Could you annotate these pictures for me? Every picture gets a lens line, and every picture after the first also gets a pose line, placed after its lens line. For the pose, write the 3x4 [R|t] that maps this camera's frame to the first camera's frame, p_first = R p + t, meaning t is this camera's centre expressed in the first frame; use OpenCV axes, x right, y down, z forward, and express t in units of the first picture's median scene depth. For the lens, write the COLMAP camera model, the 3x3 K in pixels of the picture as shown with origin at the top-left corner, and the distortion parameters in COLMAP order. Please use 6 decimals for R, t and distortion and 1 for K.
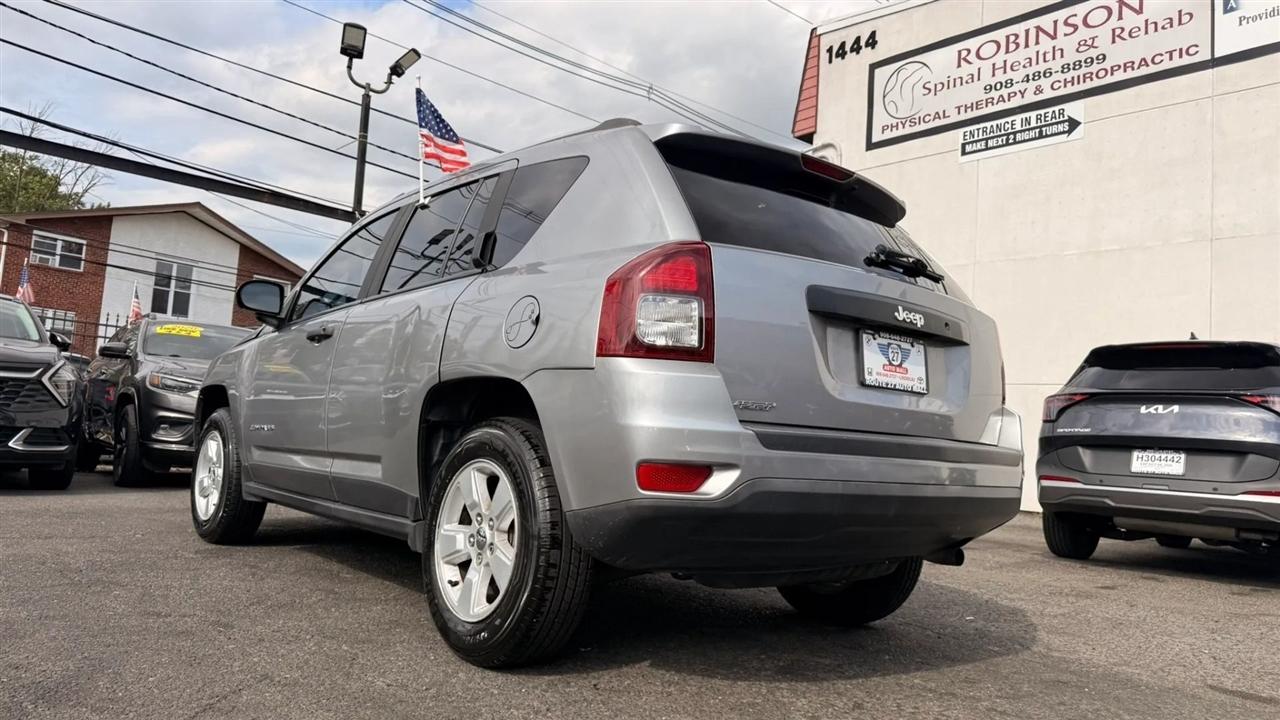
lens RADIAL K [[887.5, 0, 632.0], [0, 887.5, 391.0], [0, 0, 1]] dist [-0.002436, -0.003341]
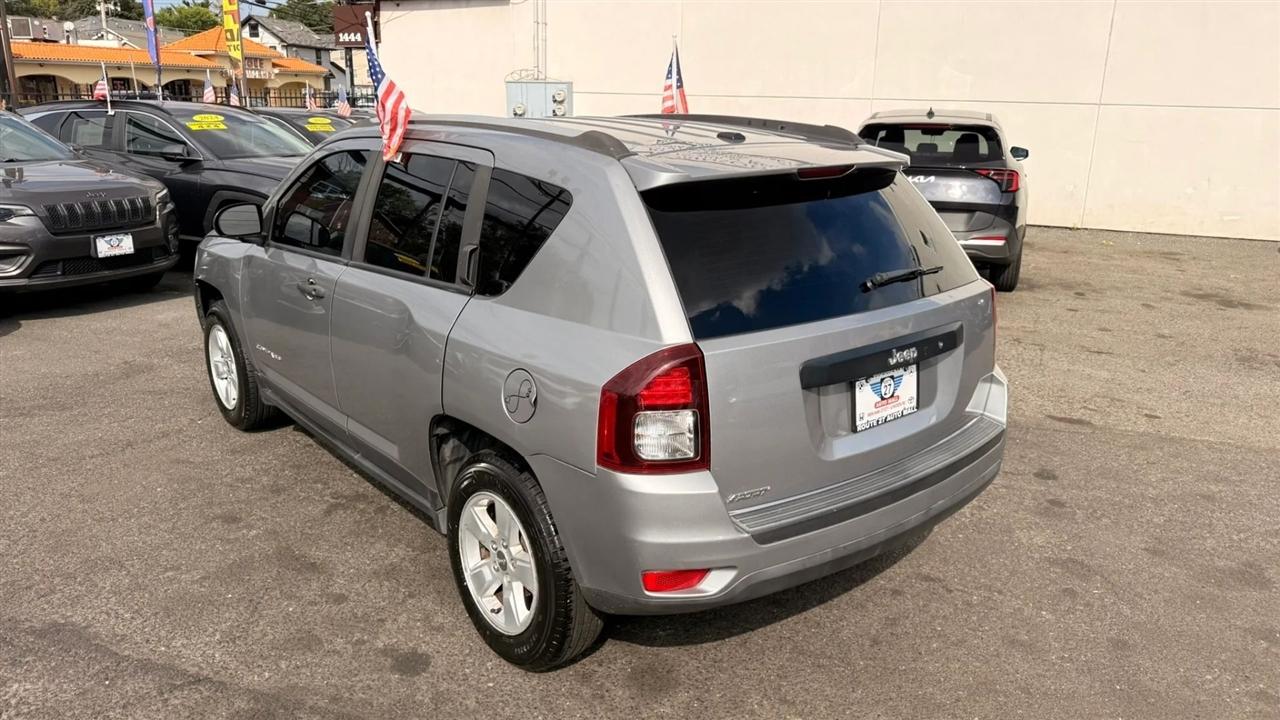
lens RADIAL K [[886.6, 0, 640.0], [0, 886.6, 360.0], [0, 0, 1]] dist [0.000135, -0.000420]
pose [[0.998390, -0.056478, -0.005206, 0.020004], [0.054840, 0.937851, 0.342678, -0.445427], [-0.014471, -0.342412, 0.939438, 0.058784]]
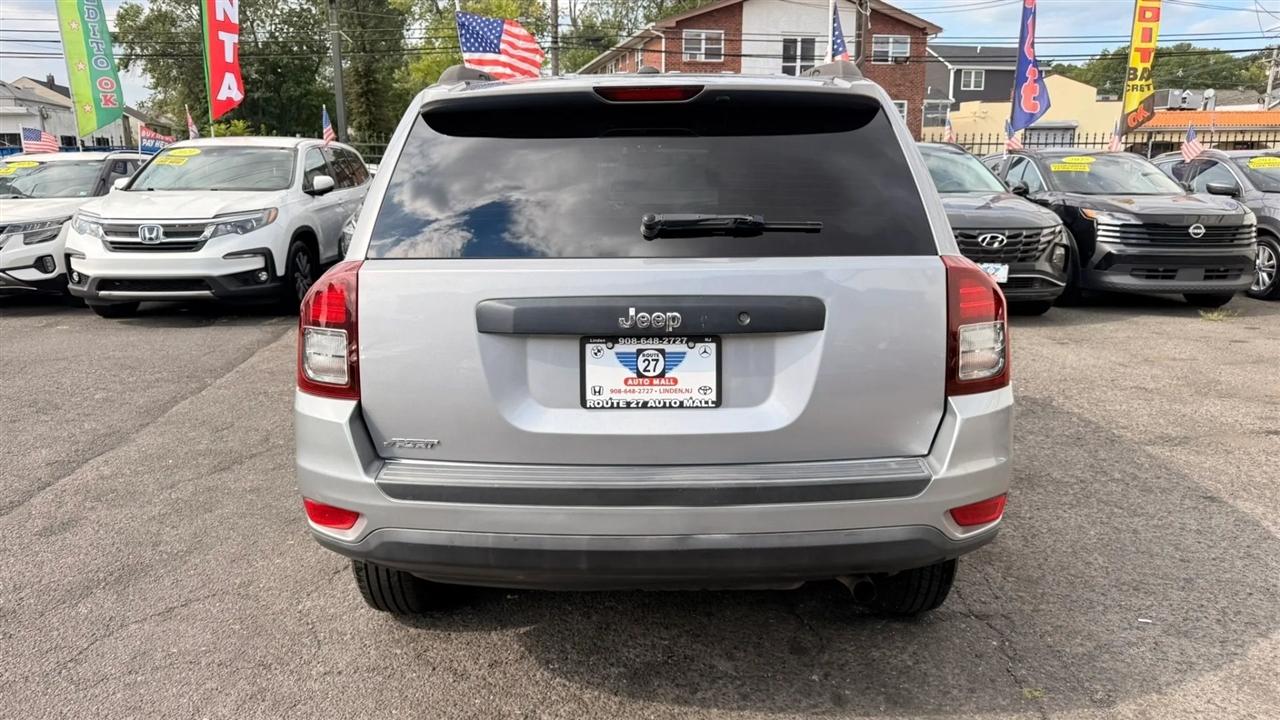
lens RADIAL K [[887.5, 0, 632.0], [0, 887.5, 391.0], [0, 0, 1]] dist [-0.002436, -0.003341]
pose [[0.769142, 0.071565, -0.635058, 0.803262], [0.102134, 0.967173, 0.232690, -0.206529], [0.630863, -0.243833, 0.736585, 0.412245]]
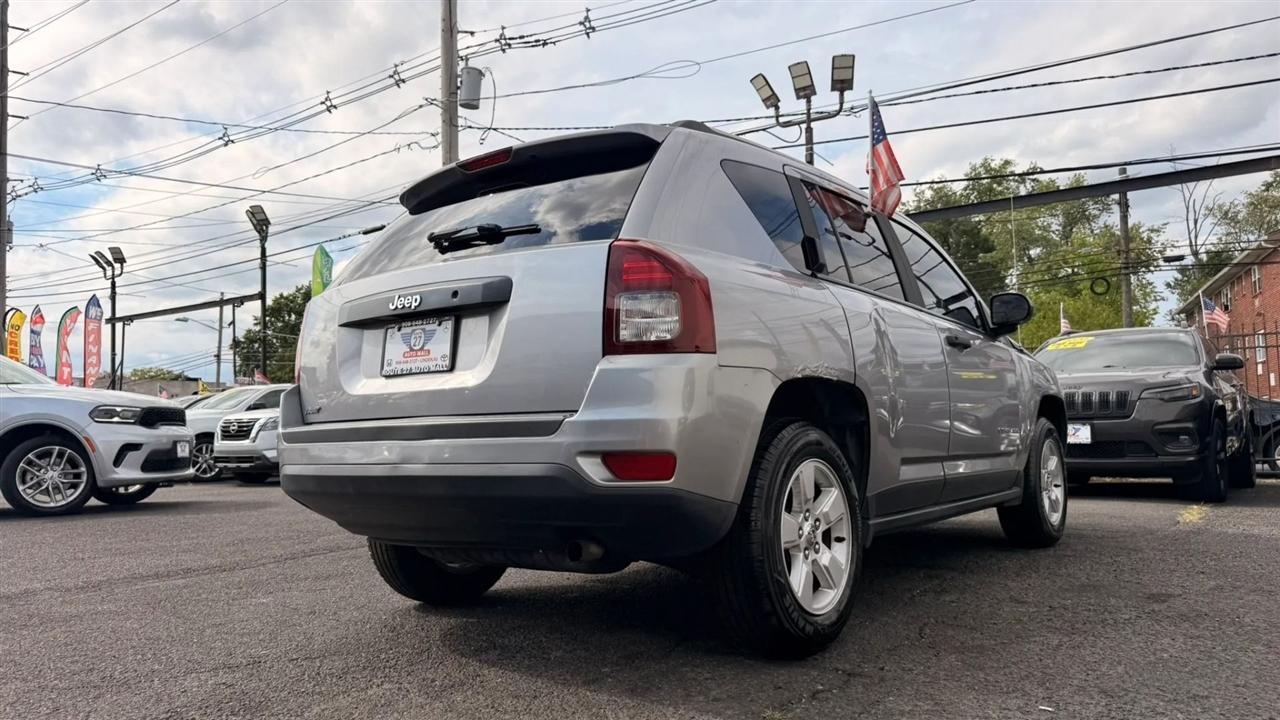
lens RADIAL K [[887.5, 0, 632.0], [0, 887.5, 391.0], [0, 0, 1]] dist [-0.002436, -0.003341]
pose [[0.254758, -0.117048, -0.959895, 1.371797], [0.096294, 0.990784, -0.095258, 0.143494], [0.962198, -0.068164, 0.263681, 0.985718]]
